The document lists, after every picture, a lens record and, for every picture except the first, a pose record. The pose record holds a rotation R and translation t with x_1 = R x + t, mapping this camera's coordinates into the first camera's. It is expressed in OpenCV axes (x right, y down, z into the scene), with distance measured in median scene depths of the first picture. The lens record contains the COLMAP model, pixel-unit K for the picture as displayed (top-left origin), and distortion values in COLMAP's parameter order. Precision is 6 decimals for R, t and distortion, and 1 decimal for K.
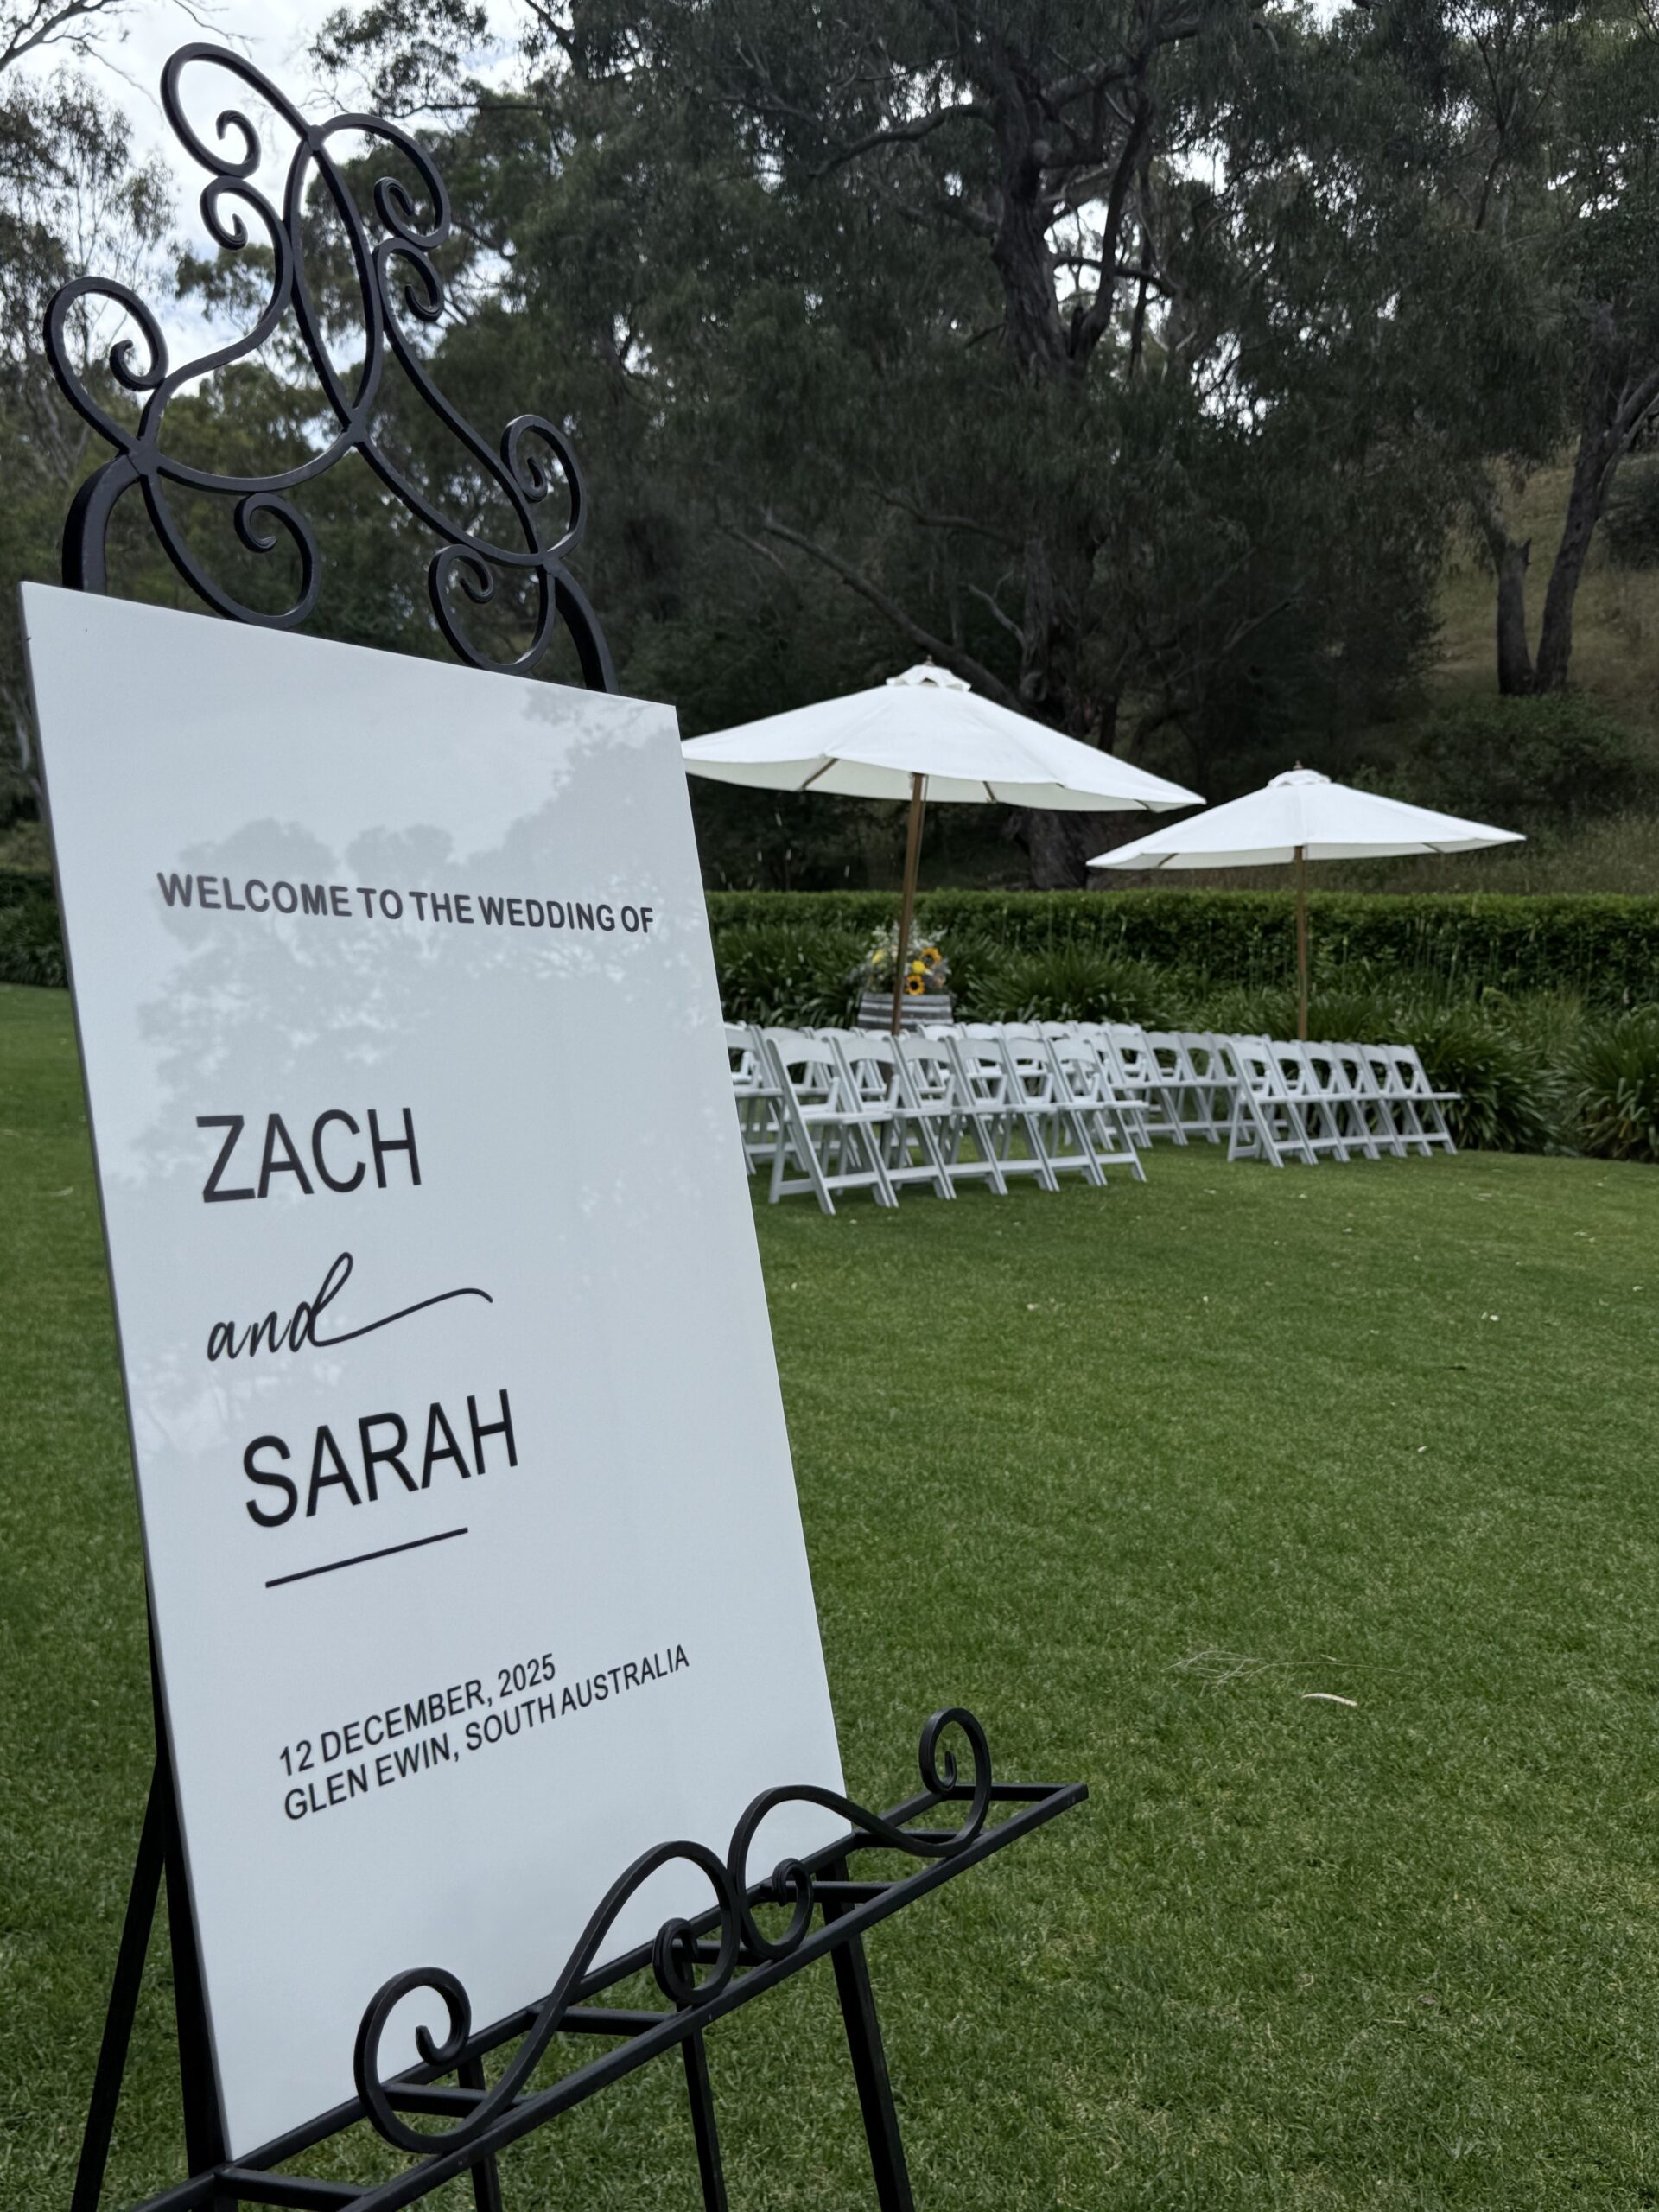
lens RADIAL K [[2214.5, 0, 829.5], [0, 2214.5, 1106.0], [0, 0, 1]] dist [0.159983, -0.372534]
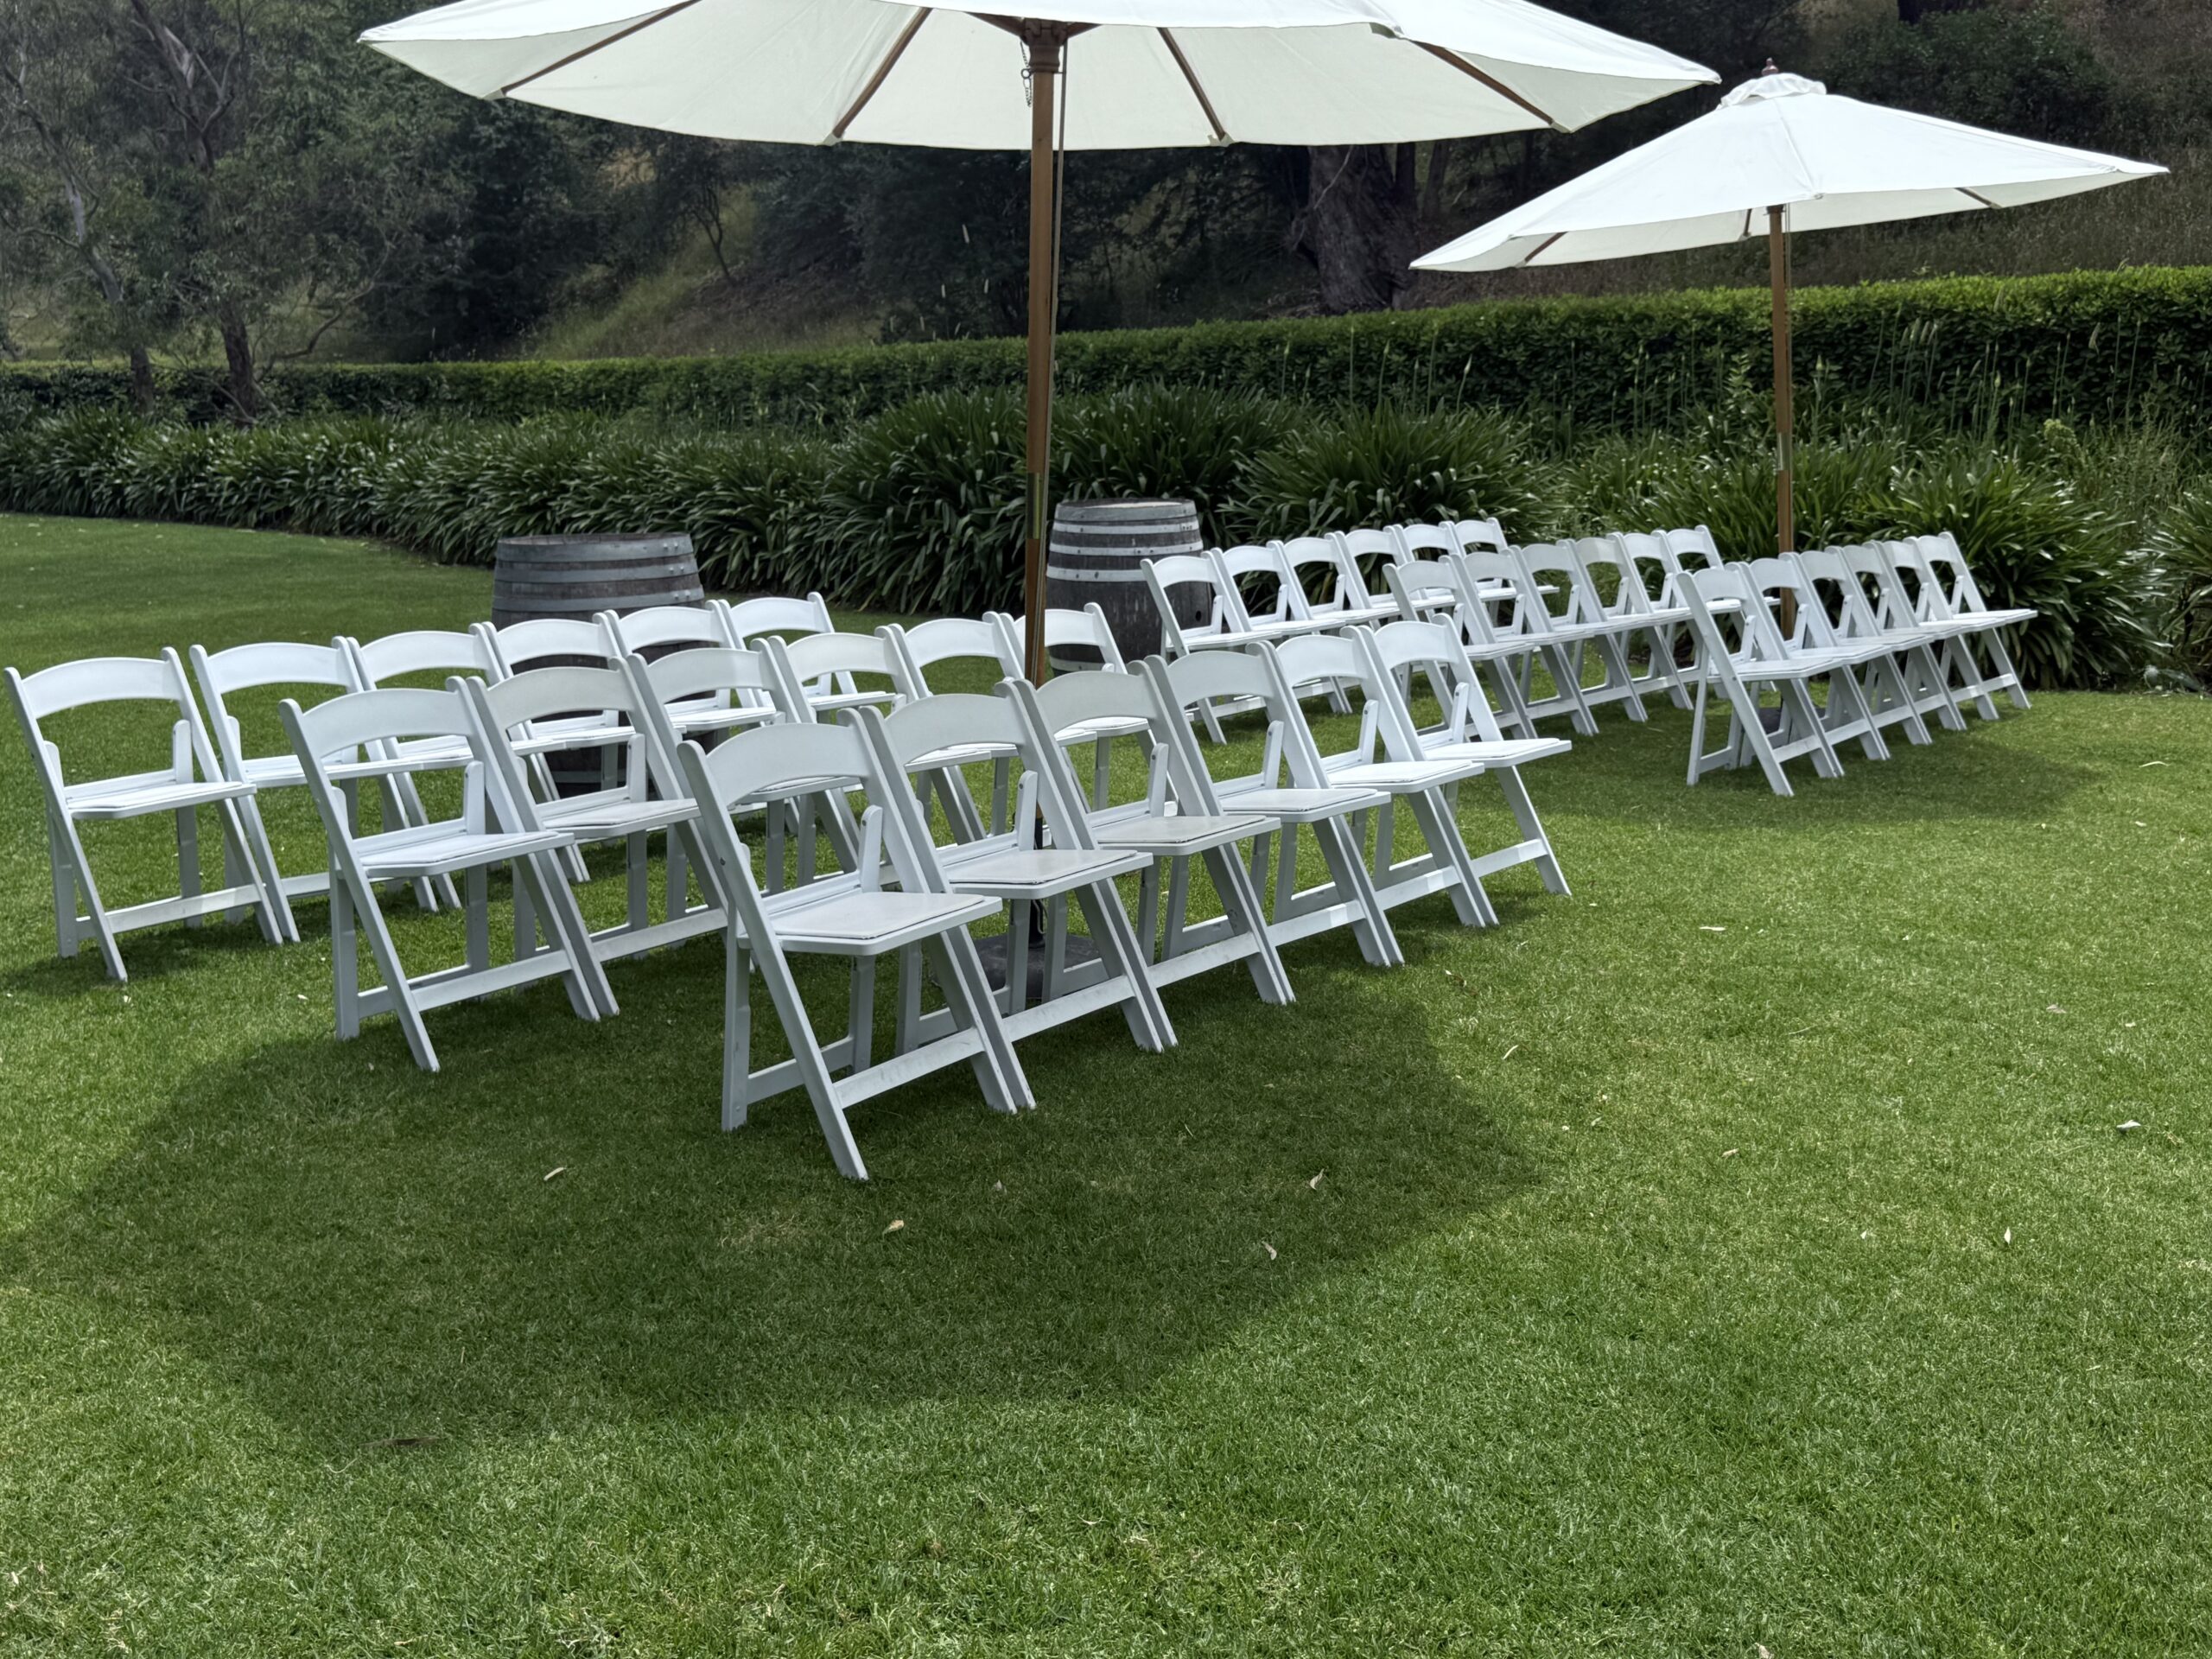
lens RADIAL K [[2214.5, 0, 1097.7], [0, 2214.5, 820.9], [0, 0, 1]] dist [0.159983, -0.372534]
pose [[0.997931, -0.060197, -0.022571, 0.029527], [0.062485, 0.990779, 0.120222, -0.031299], [0.015126, -0.121383, 0.992490, 0.309229]]
